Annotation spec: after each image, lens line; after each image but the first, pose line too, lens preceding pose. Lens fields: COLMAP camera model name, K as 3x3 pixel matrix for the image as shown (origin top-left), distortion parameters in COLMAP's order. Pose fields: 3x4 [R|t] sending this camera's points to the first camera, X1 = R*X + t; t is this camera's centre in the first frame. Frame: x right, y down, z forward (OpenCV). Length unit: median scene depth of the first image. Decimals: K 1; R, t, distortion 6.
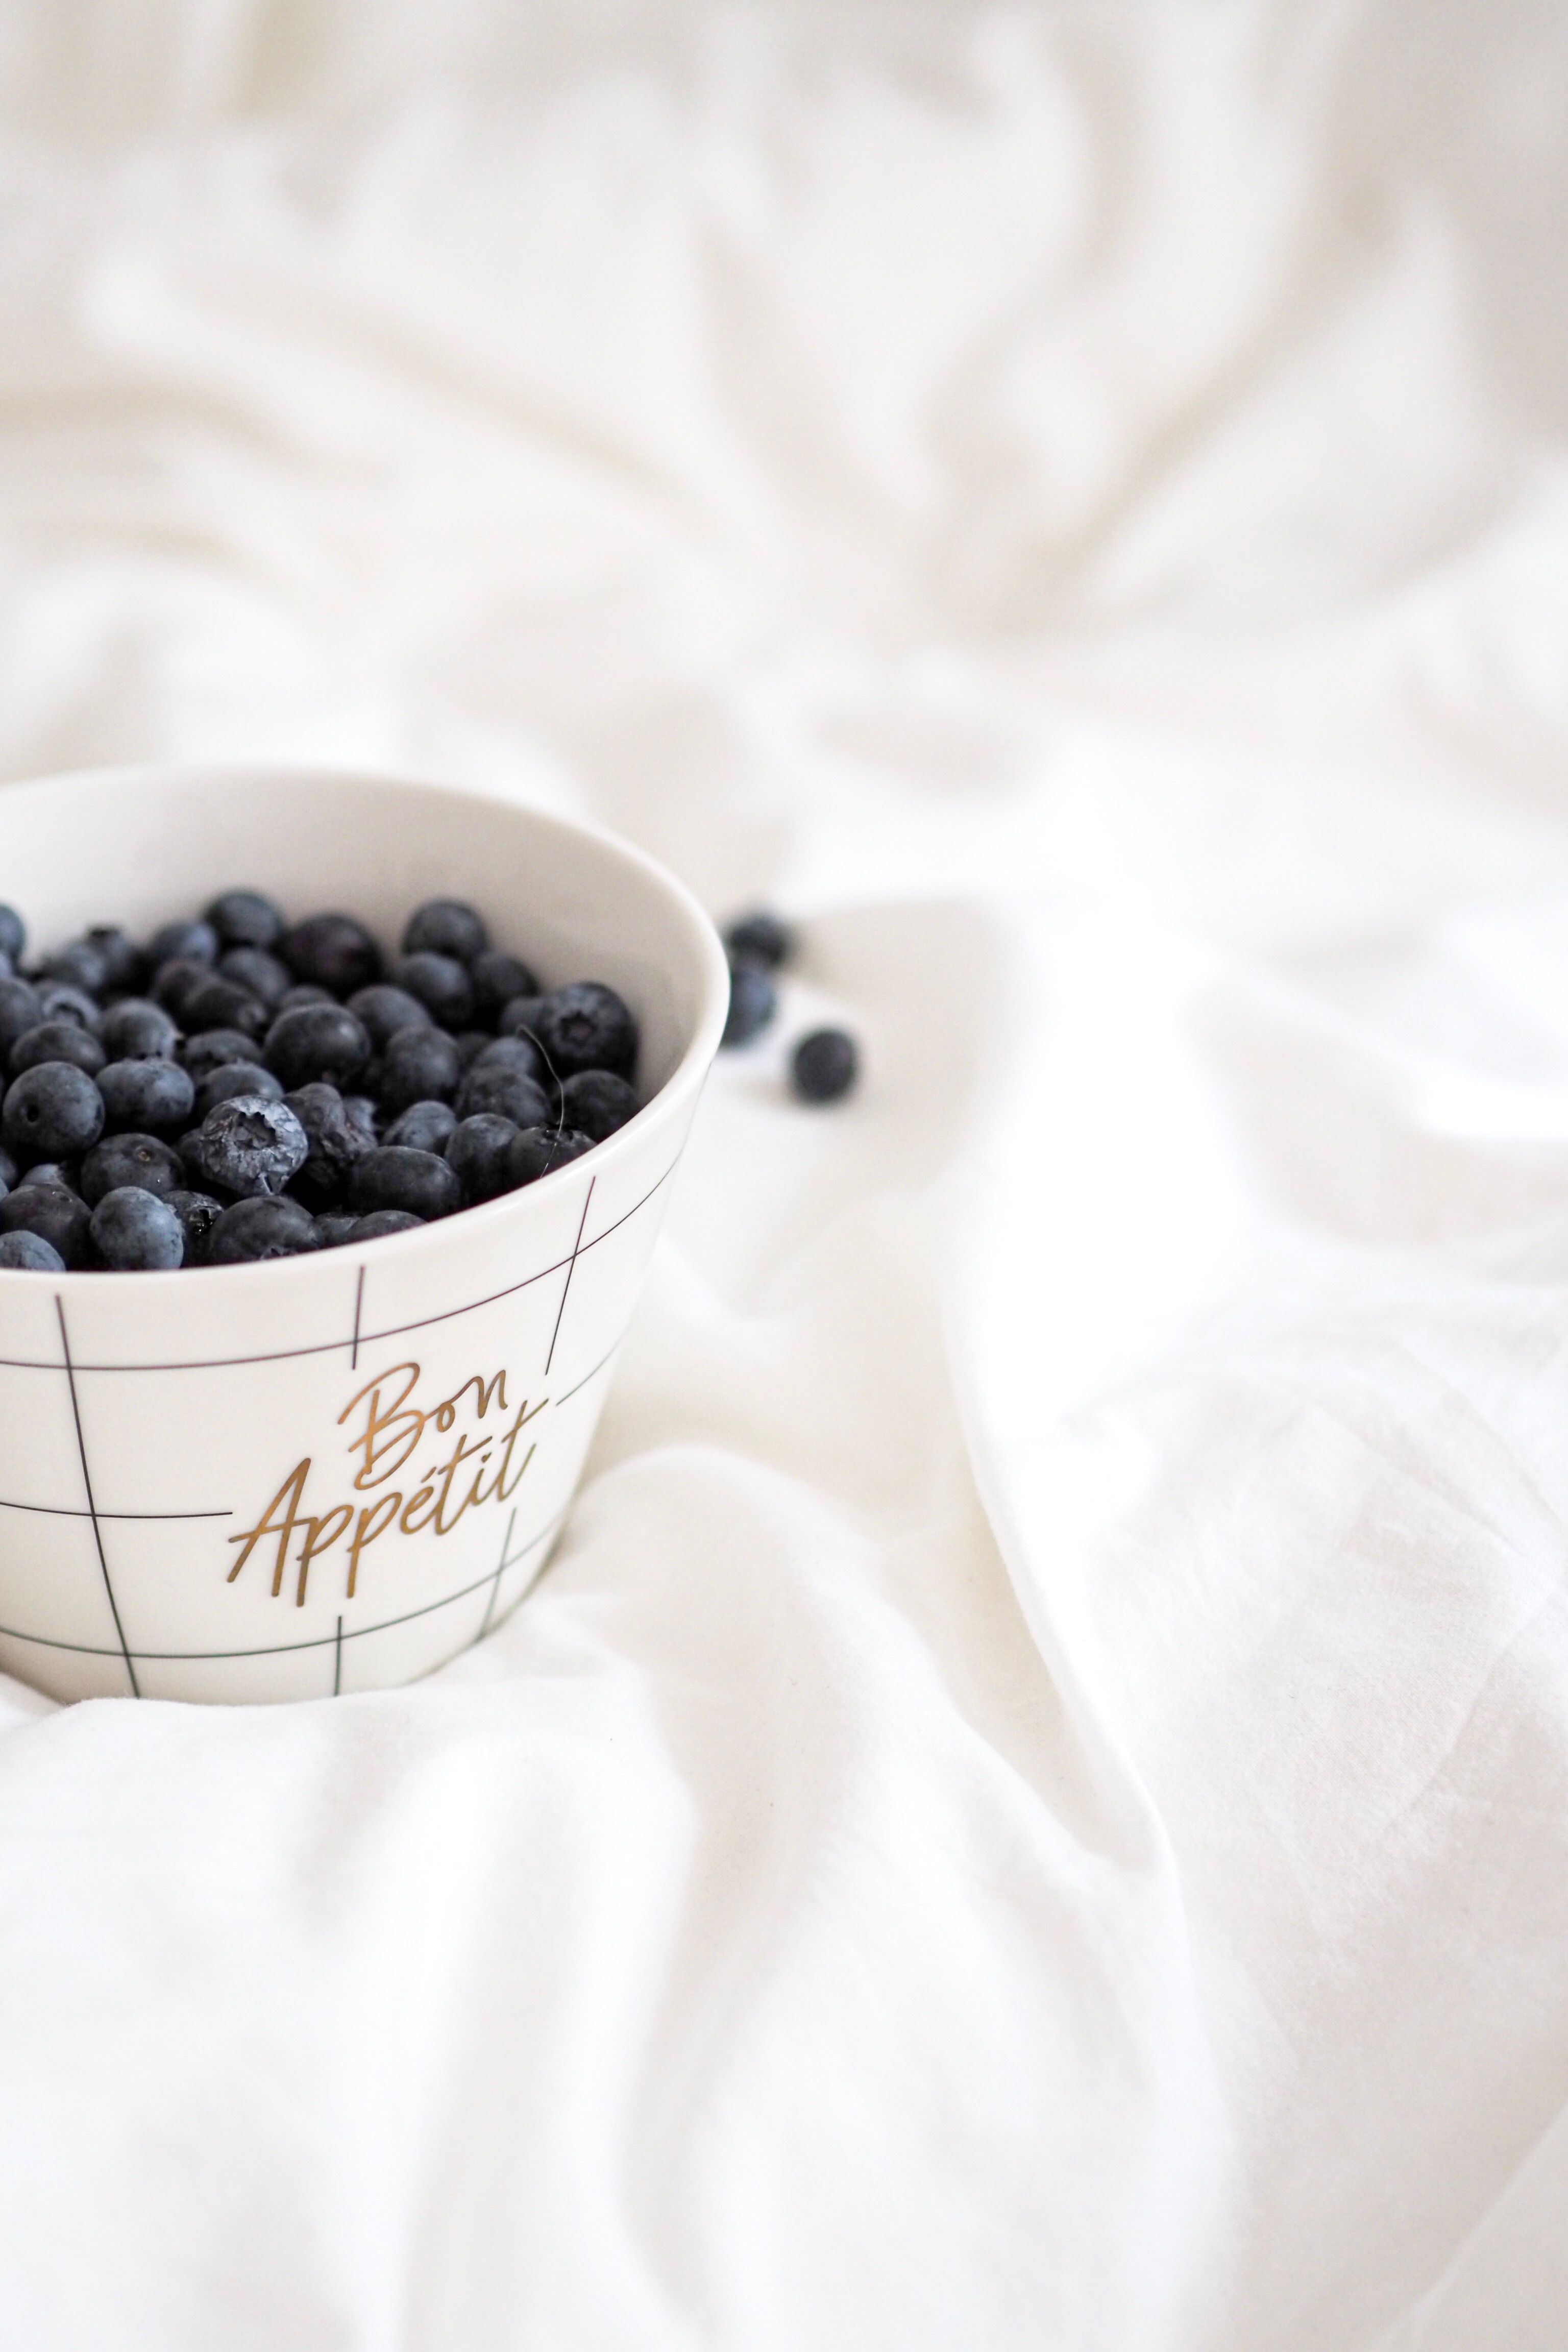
lens RADIAL K [[6890.0, 0, 787.9], [0, 6890.0, 1276.1], [0, 0, 1]] dist [0.233896, -0.262416]
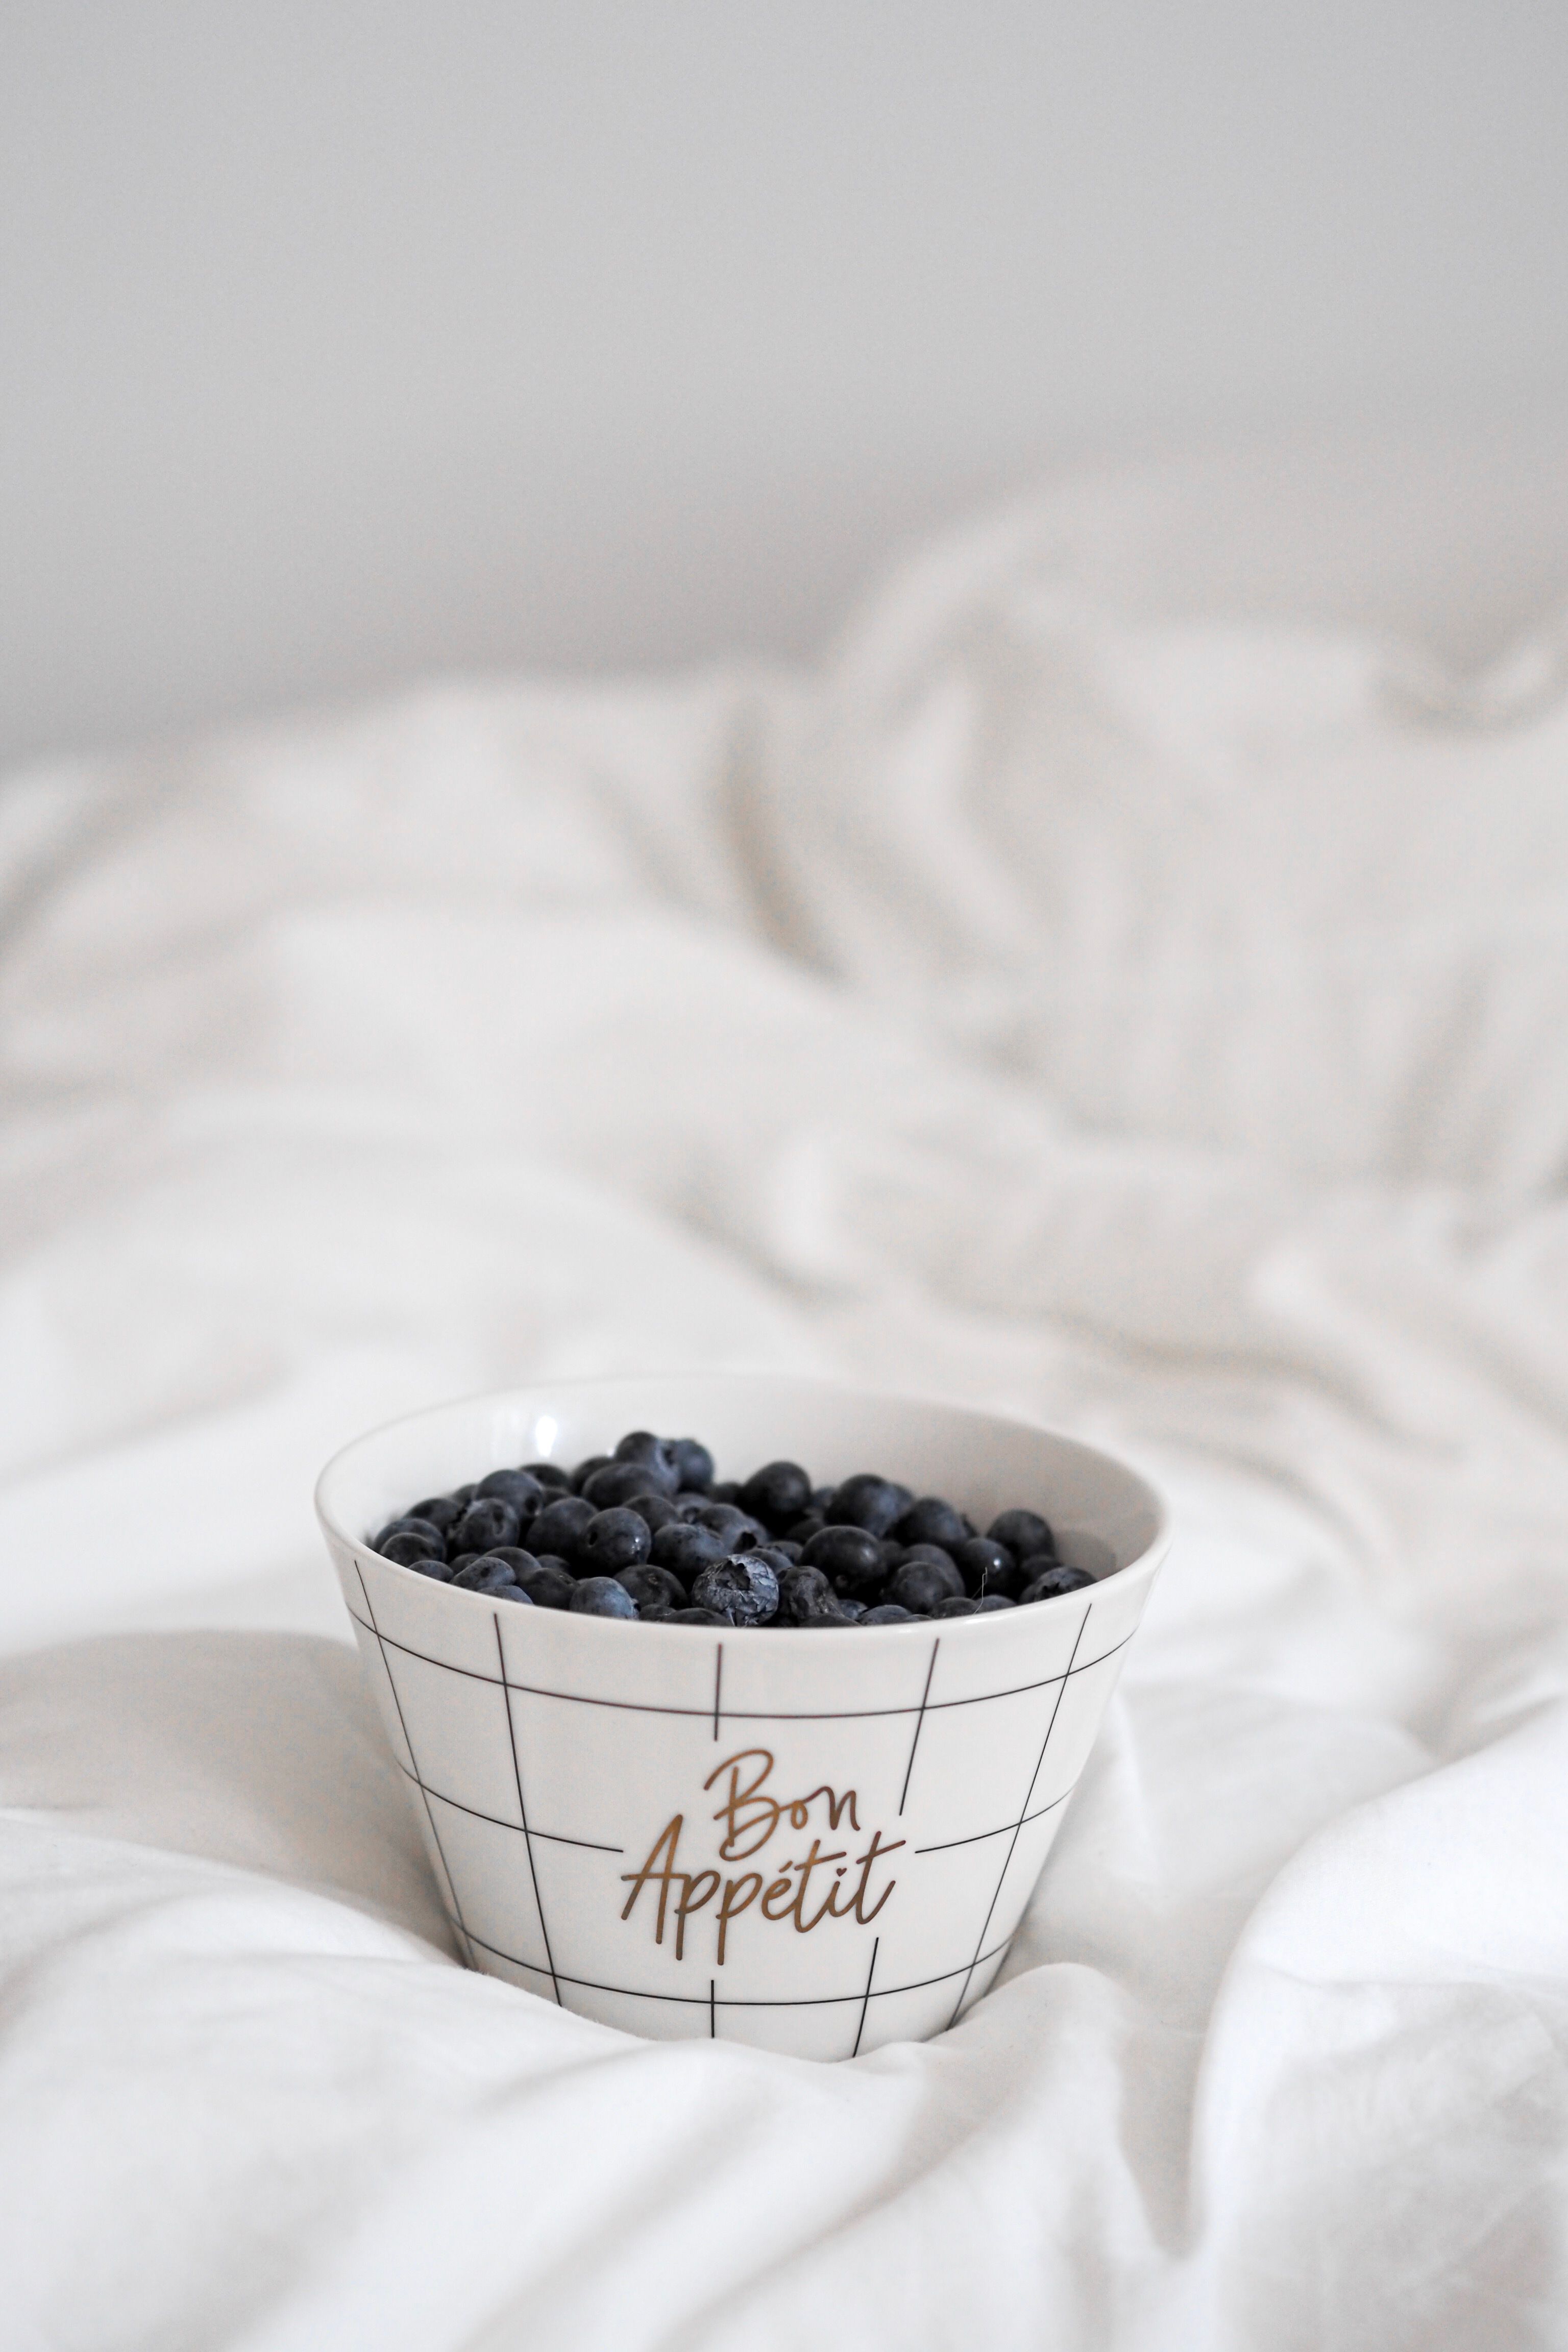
lens RADIAL K [[6734.9, 0, 742.3], [0, 6734.9, 1233.2], [0, 0, 1]] dist [0.340252, -0.768186]
pose [[0.902045, 0.172473, -0.395685, 0.402585], [-0.272662, 0.938330, -0.212586, 0.182432], [0.334618, 0.299651, 0.893443, -0.125542]]
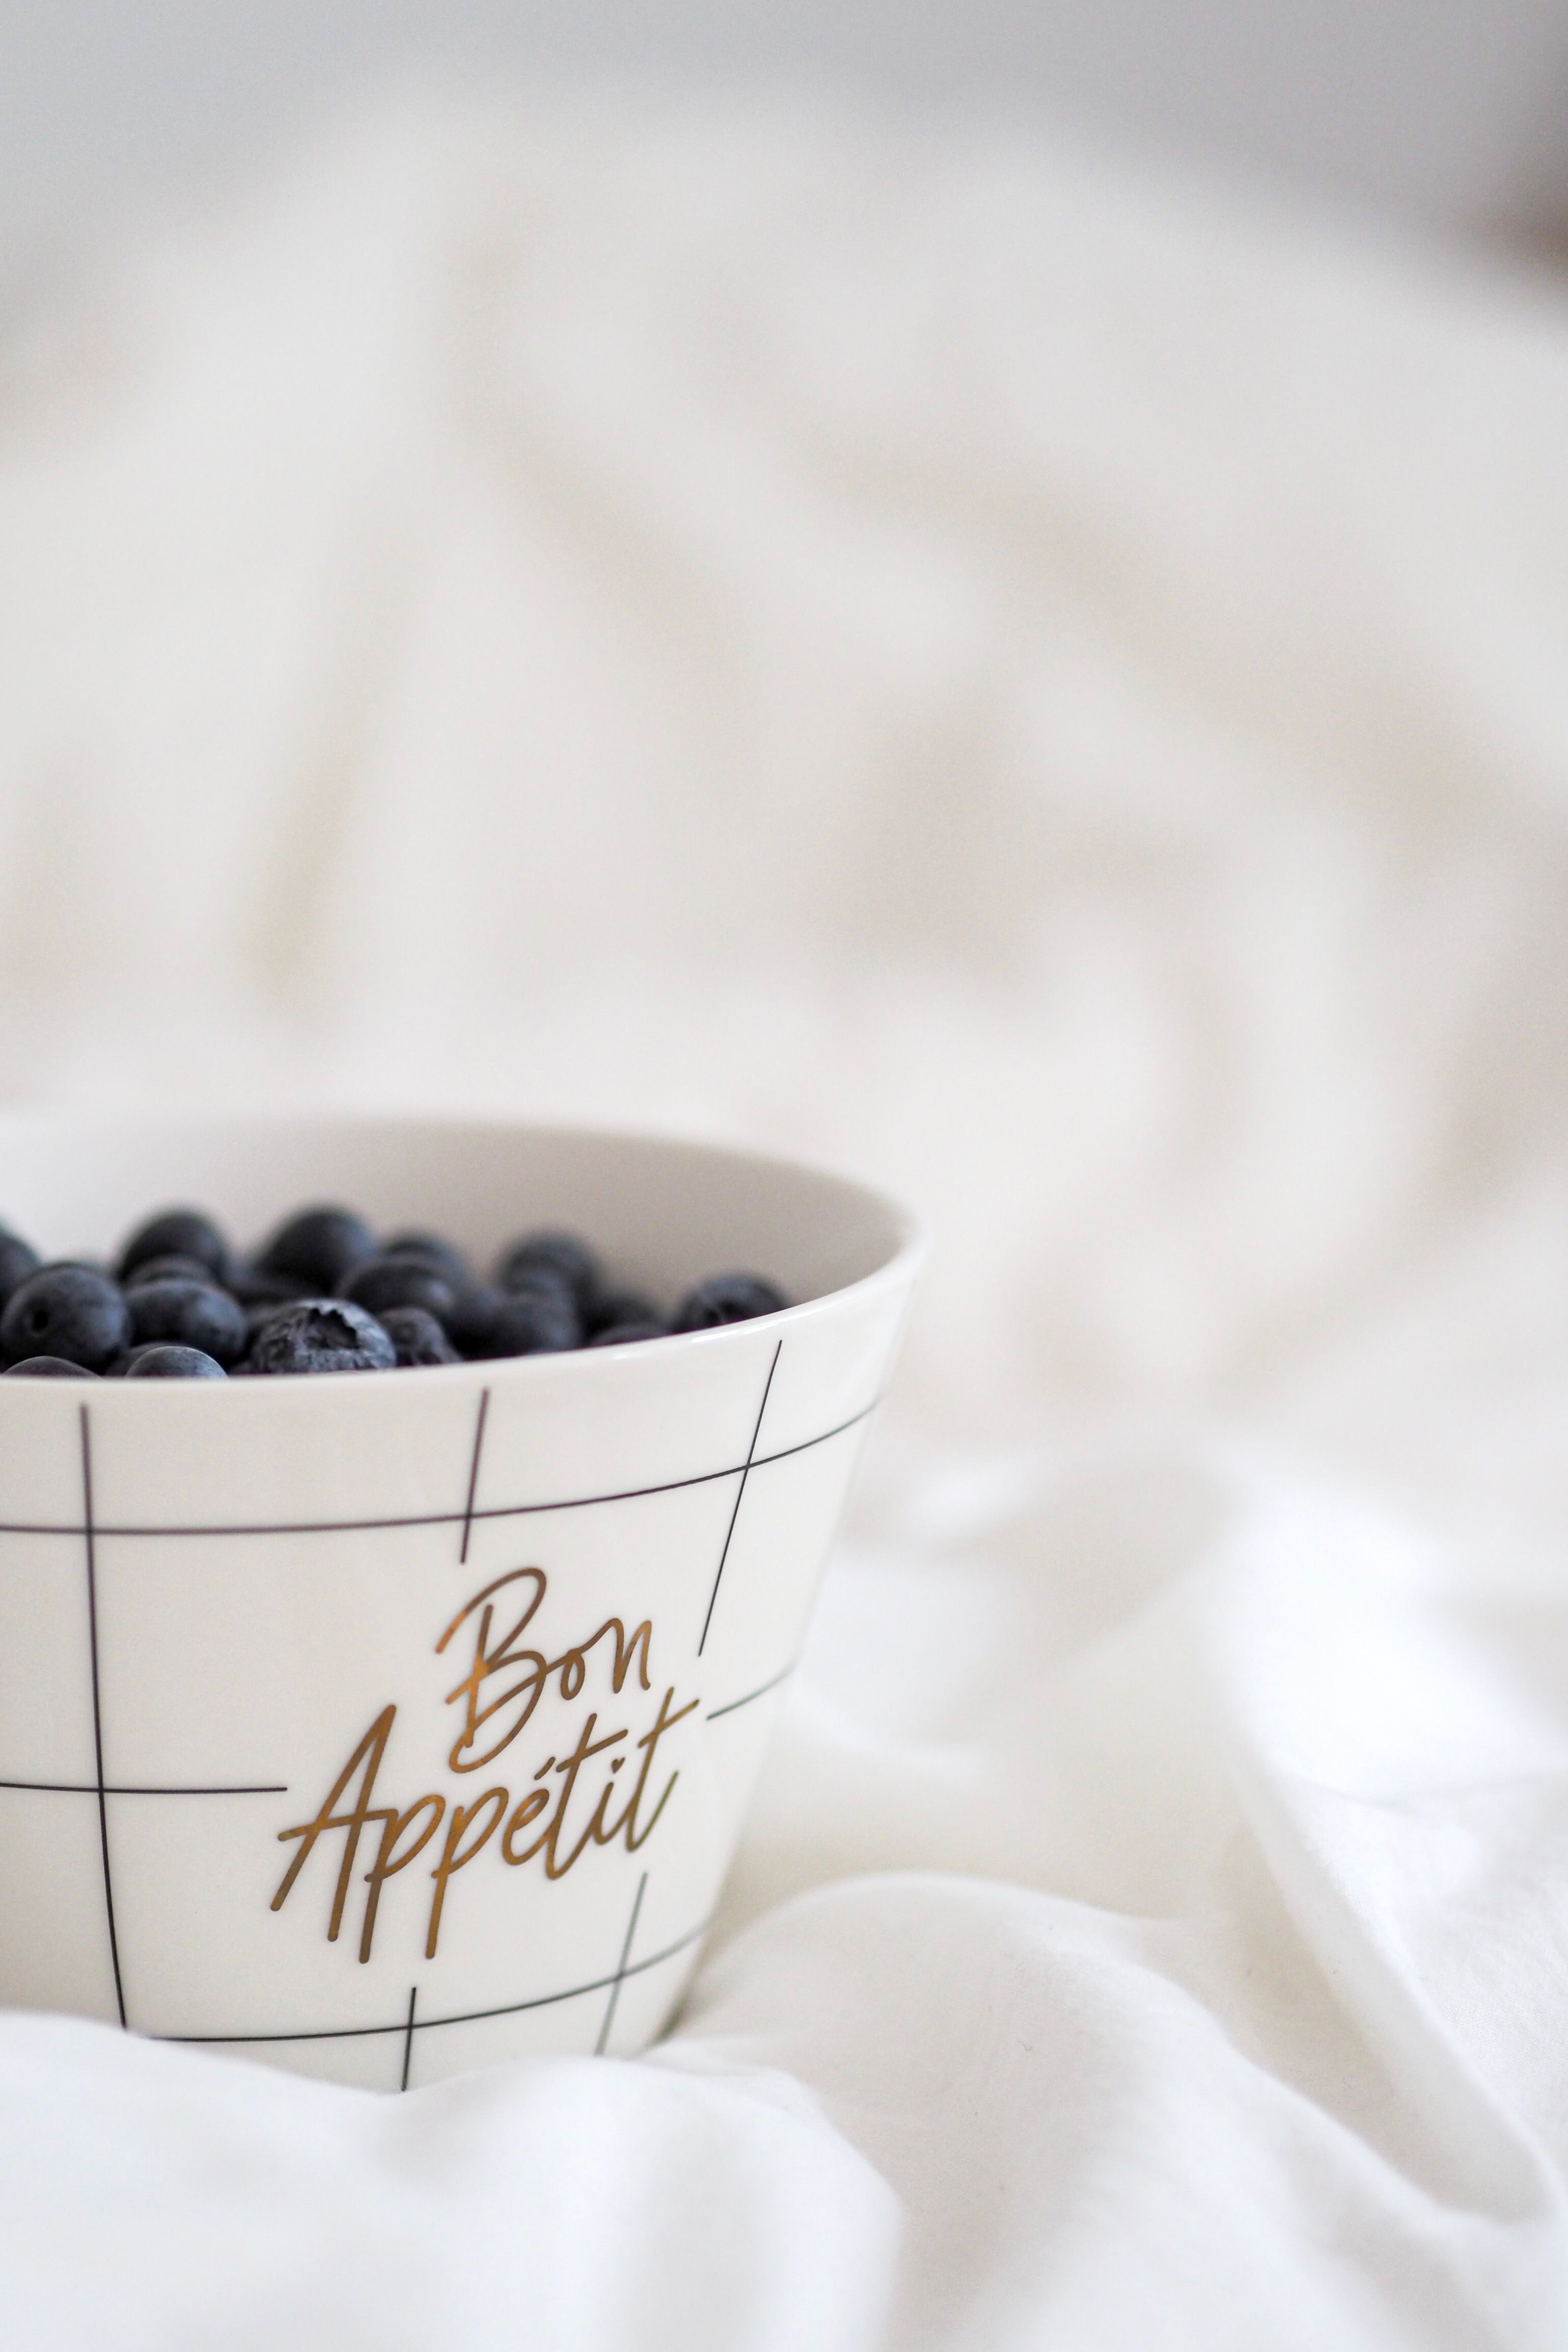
lens RADIAL K [[6734.9, 0, 742.3], [0, 6734.9, 1233.2], [0, 0, 1]] dist [0.340252, -0.768186]
pose [[0.999405, 0.022701, 0.025984, -0.050904], [-0.012773, 0.942985, -0.332589, 0.218641], [-0.032053, 0.332060, 0.942714, 0.282720]]
